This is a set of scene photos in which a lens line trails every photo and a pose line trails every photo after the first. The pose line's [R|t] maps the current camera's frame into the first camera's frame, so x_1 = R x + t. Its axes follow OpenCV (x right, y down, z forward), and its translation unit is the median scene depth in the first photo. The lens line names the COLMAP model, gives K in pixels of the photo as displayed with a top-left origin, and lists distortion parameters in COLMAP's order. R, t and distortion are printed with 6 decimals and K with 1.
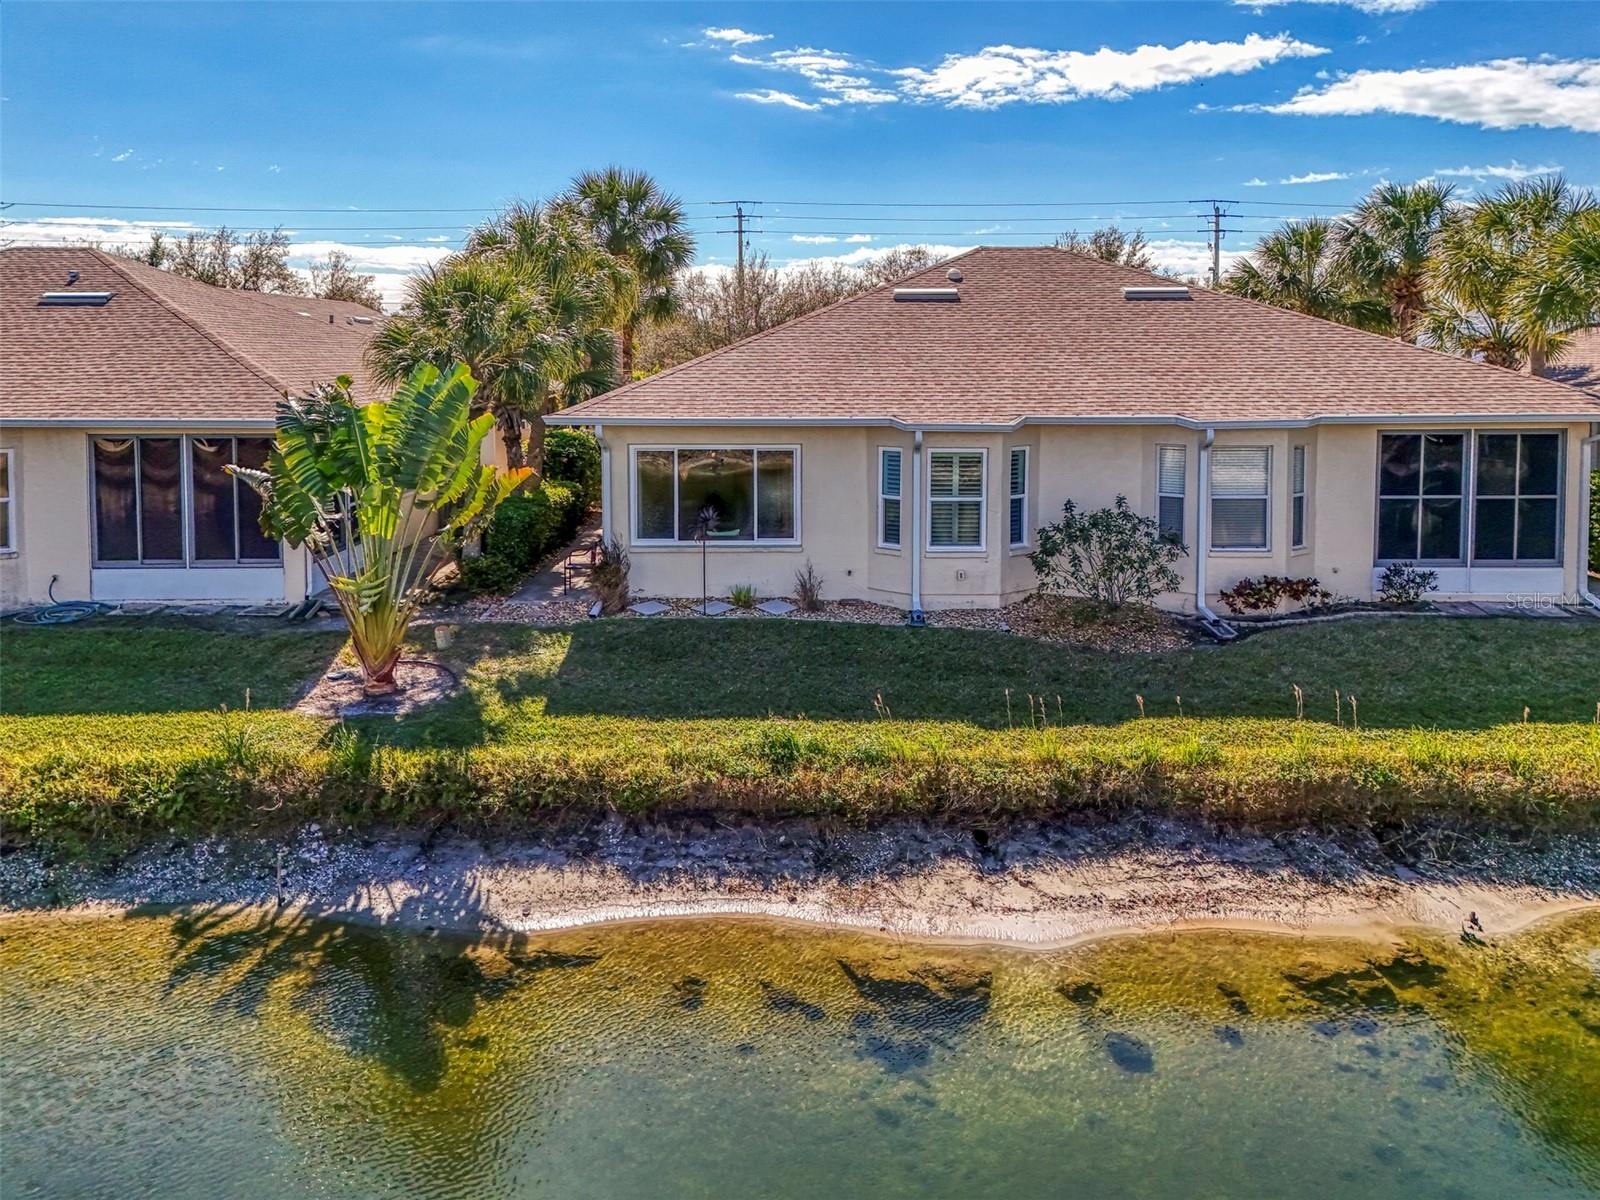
lens RADIAL K [[1163.6, 0, 791.5], [0, 1163.6, 587.5], [0, 0, 1]] dist [0.064528, -0.059315]
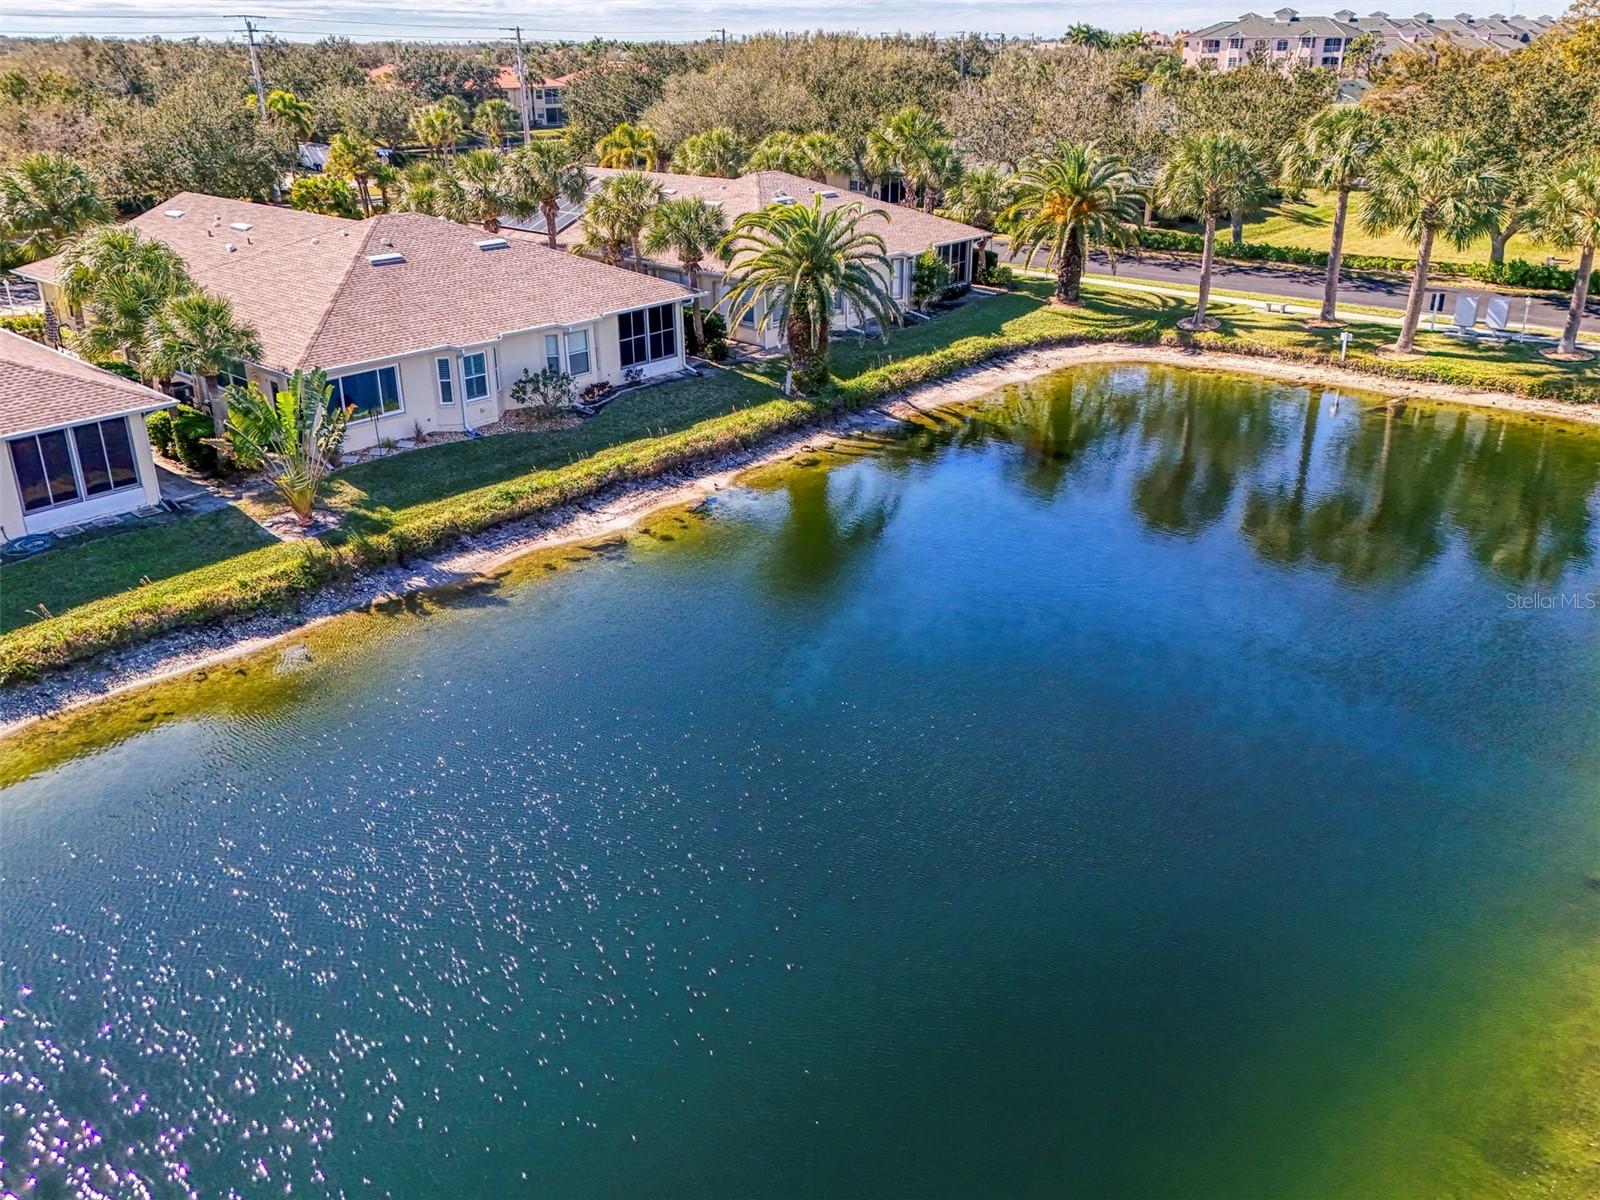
lens RADIAL K [[1163.6, 0, 793.9], [0, 1163.6, 604.8], [0, 0, 1]] dist [0.064528, -0.059315]
pose [[0.670178, -0.325036, 0.667243, -1.385847], [0.161153, 0.941285, 0.296670, -0.297168], [-0.724494, -0.091293, 0.683208, -1.260189]]
